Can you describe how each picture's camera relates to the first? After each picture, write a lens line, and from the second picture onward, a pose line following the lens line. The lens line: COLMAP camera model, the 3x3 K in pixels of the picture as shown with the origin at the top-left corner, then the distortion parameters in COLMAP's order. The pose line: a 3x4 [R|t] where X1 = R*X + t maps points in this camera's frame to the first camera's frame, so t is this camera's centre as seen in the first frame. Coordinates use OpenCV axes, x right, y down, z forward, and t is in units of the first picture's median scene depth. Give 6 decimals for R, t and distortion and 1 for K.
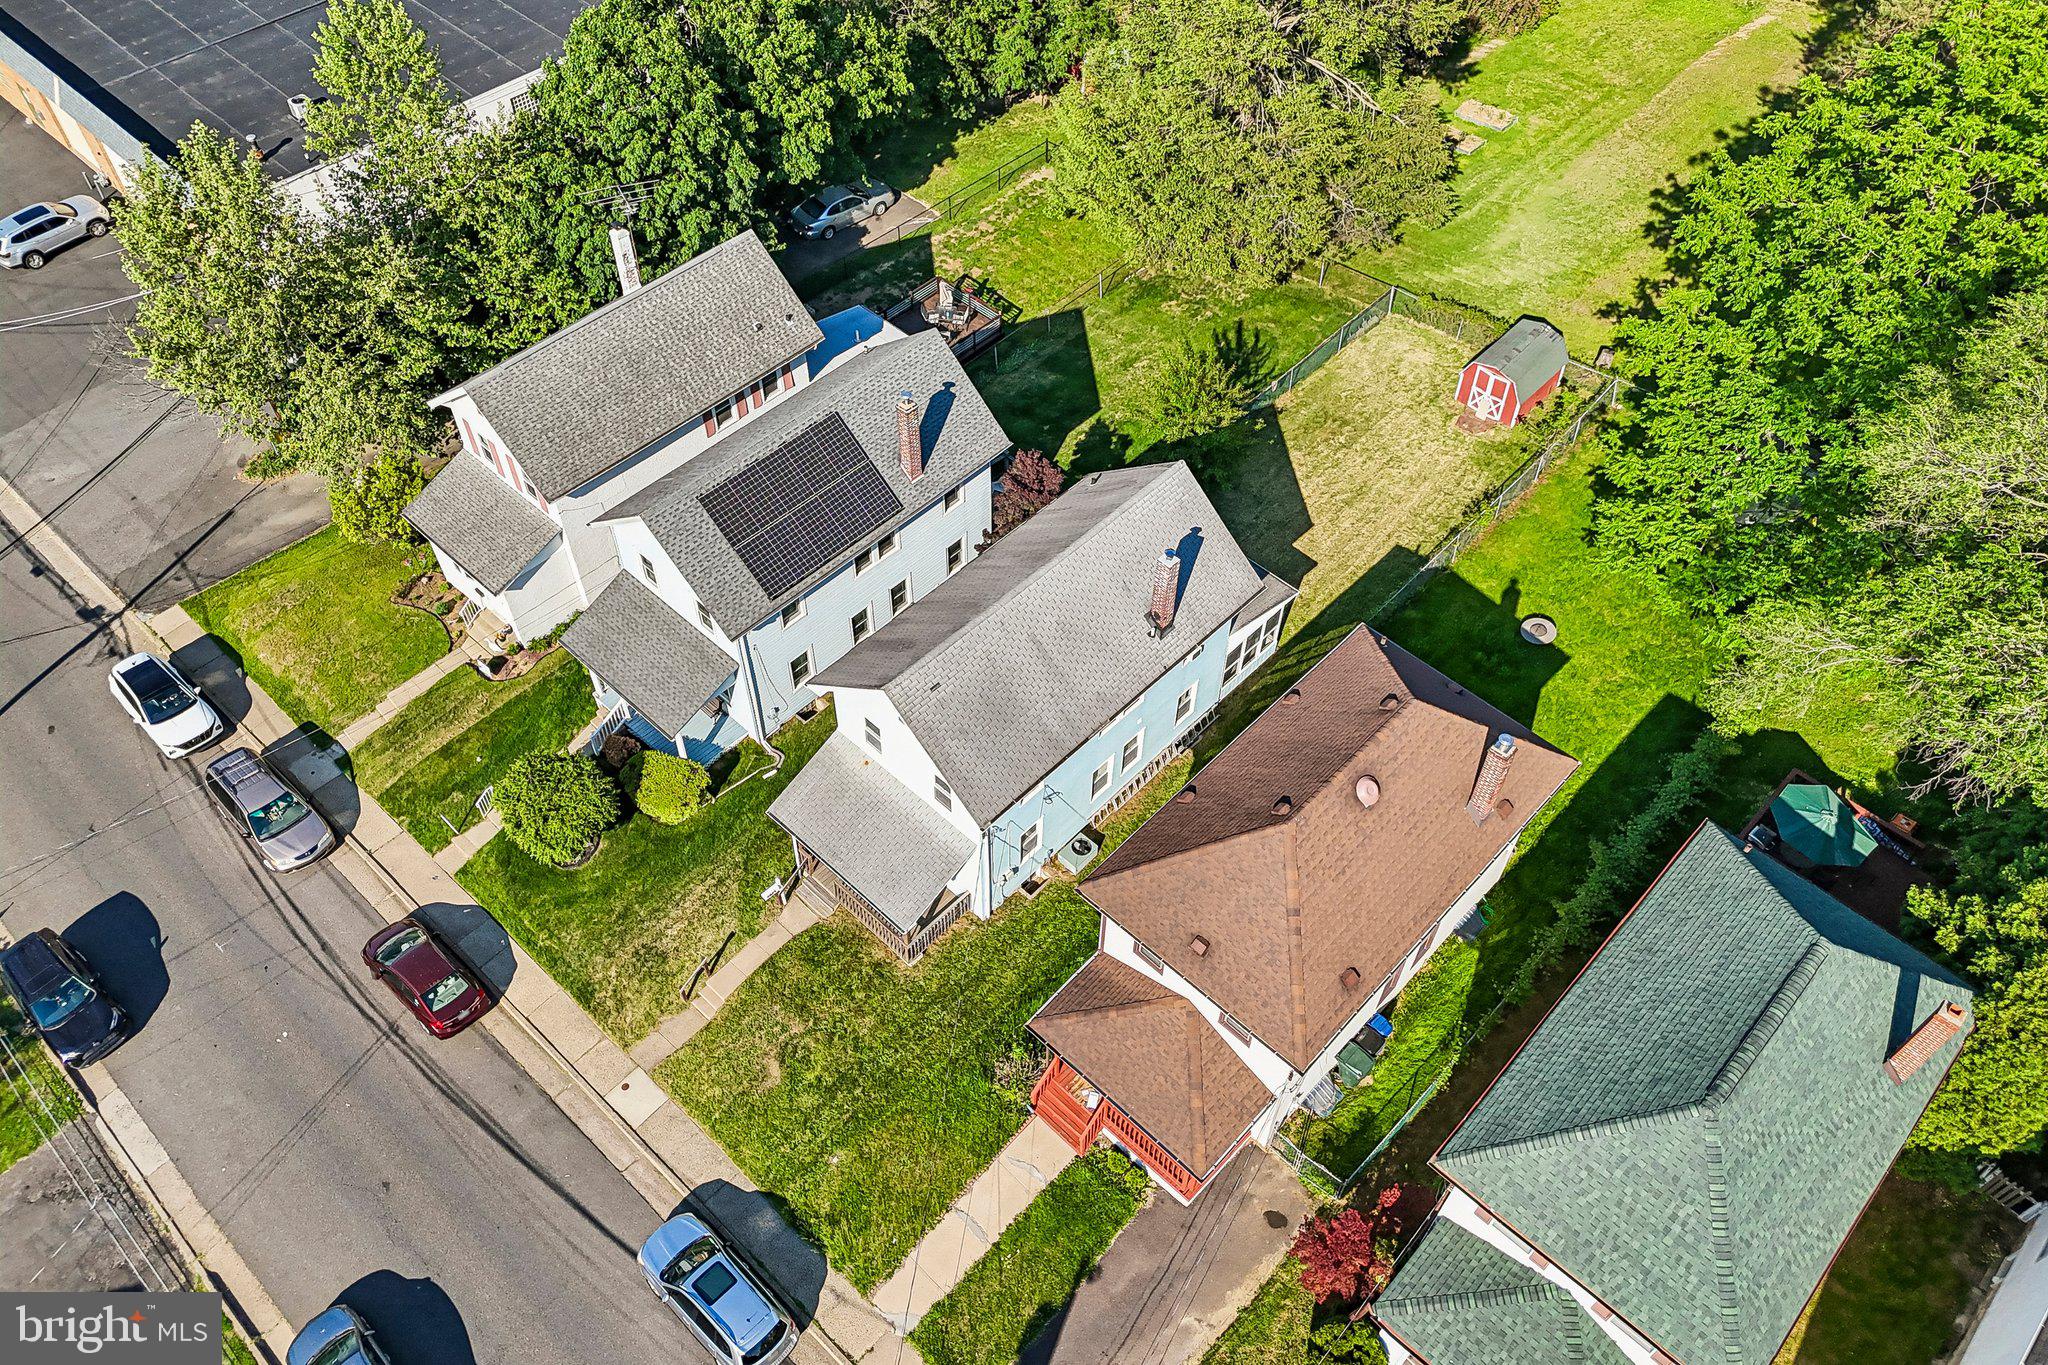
lens RADIAL K [[1546.2, 0, 1024.0], [0, 1546.2, 682.5], [0, 0, 1]] dist [0.059930, -0.064295]
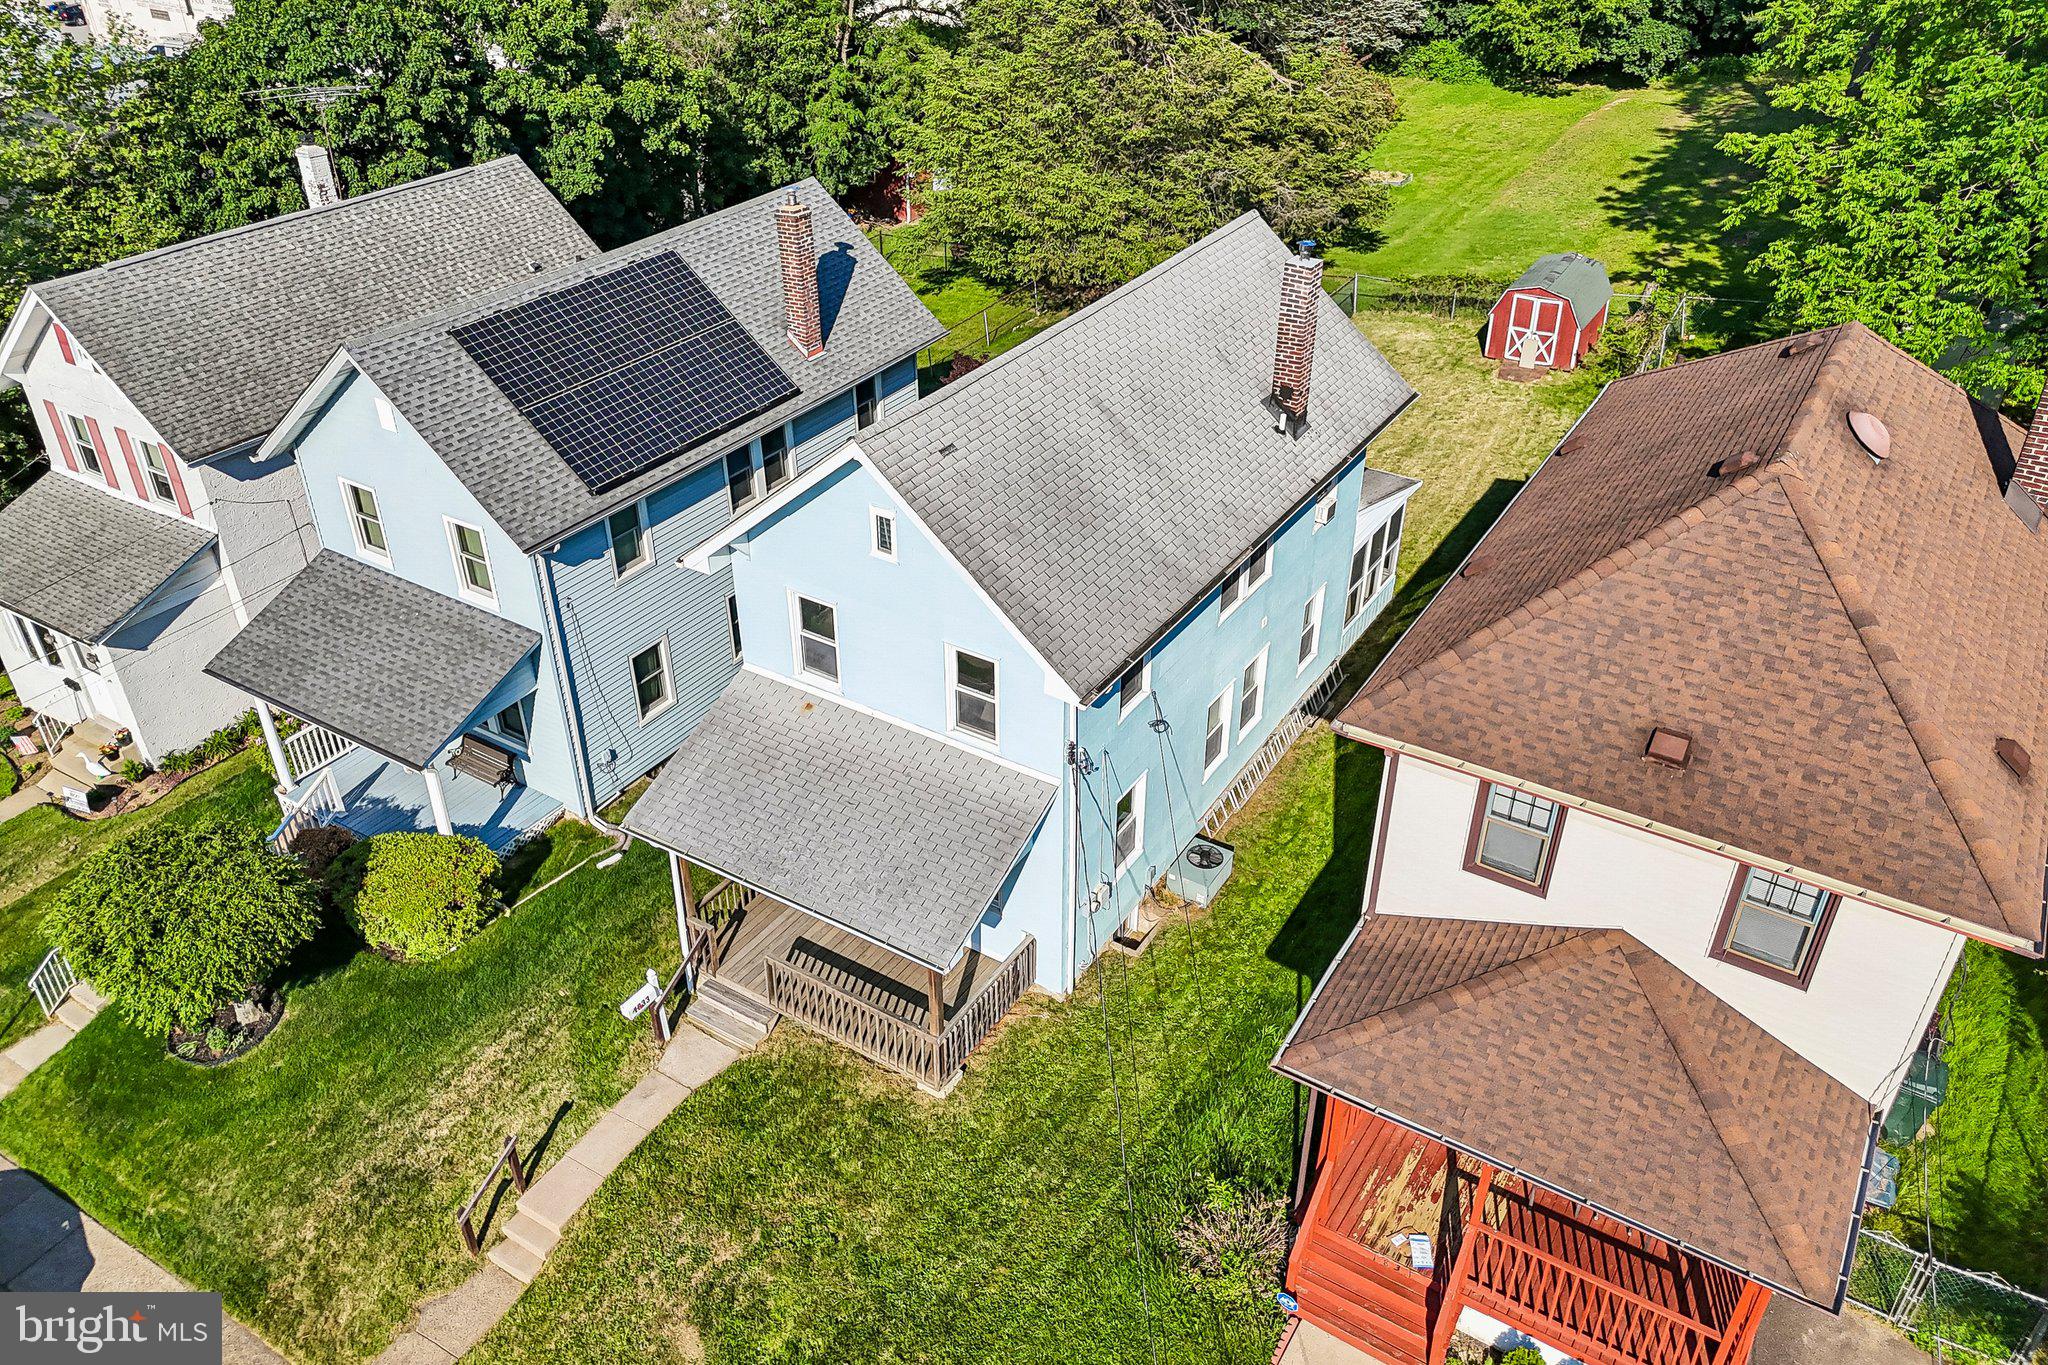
lens RADIAL K [[1539.0, 0, 1029.6], [0, 1539.0, 680.8], [0, 0, 1]] dist [0.032641, -0.013586]
pose [[0.979773, -0.114305, 0.164254, -0.107128], [0.159405, 0.942014, -0.295296, 0.199180], [-0.120975, 0.315506, 0.941181, 0.470170]]
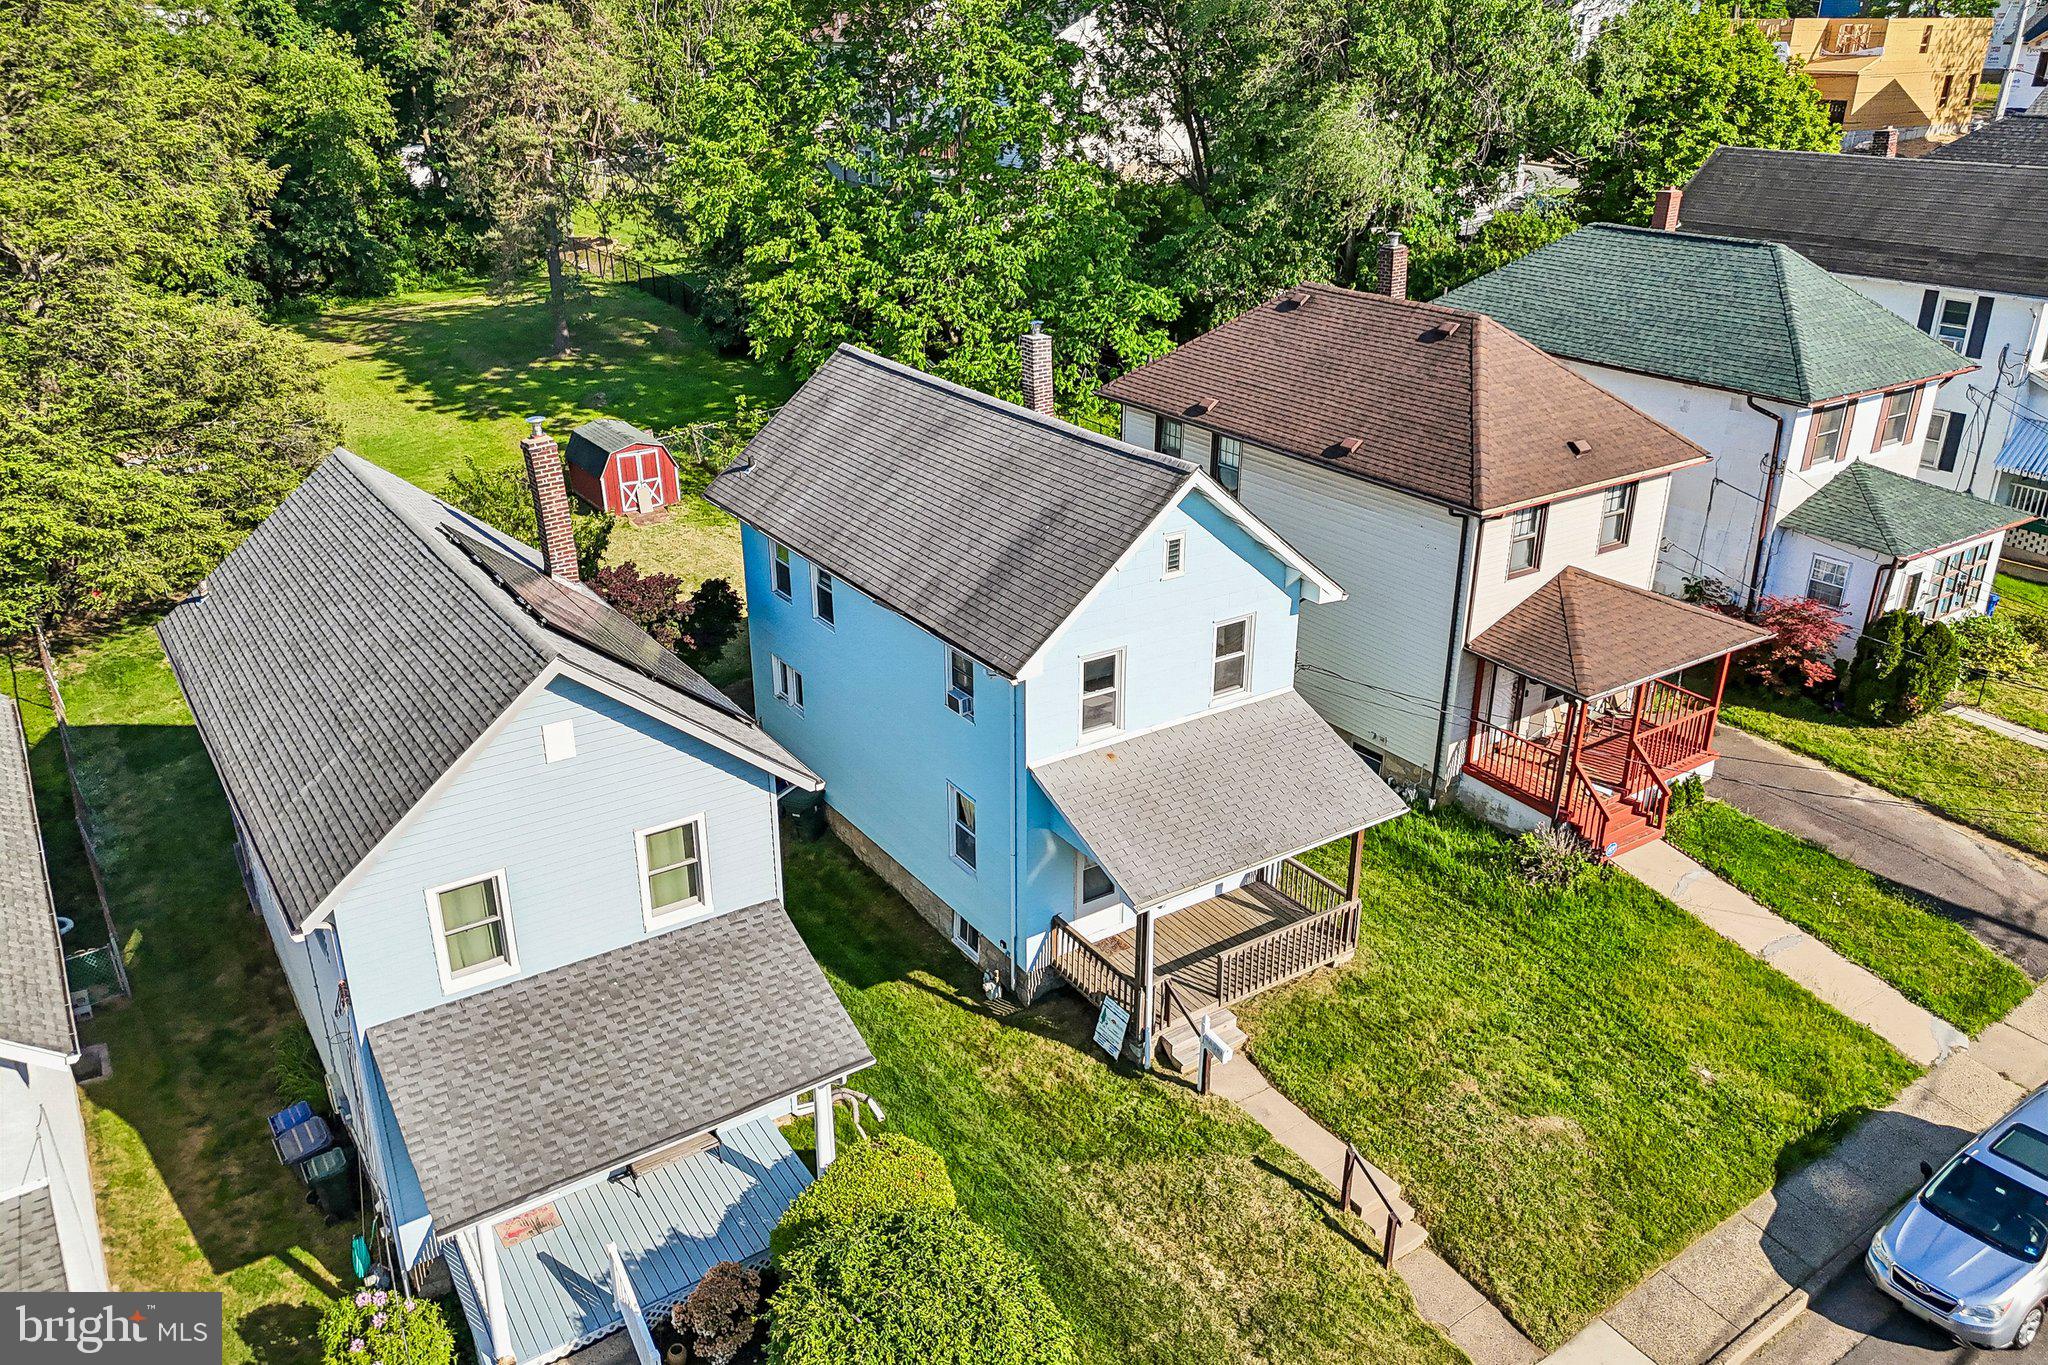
lens RADIAL K [[1511.0, 0, 1030.6], [0, 1511.0, 687.6], [0, 0, 1]] dist [0.029541, -0.002677]
pose [[0.211456, -0.398567, 0.892430, -0.573342], [0.756573, 0.644809, 0.108711, -0.046963], [-0.618775, 0.652201, 0.437894, 0.714343]]
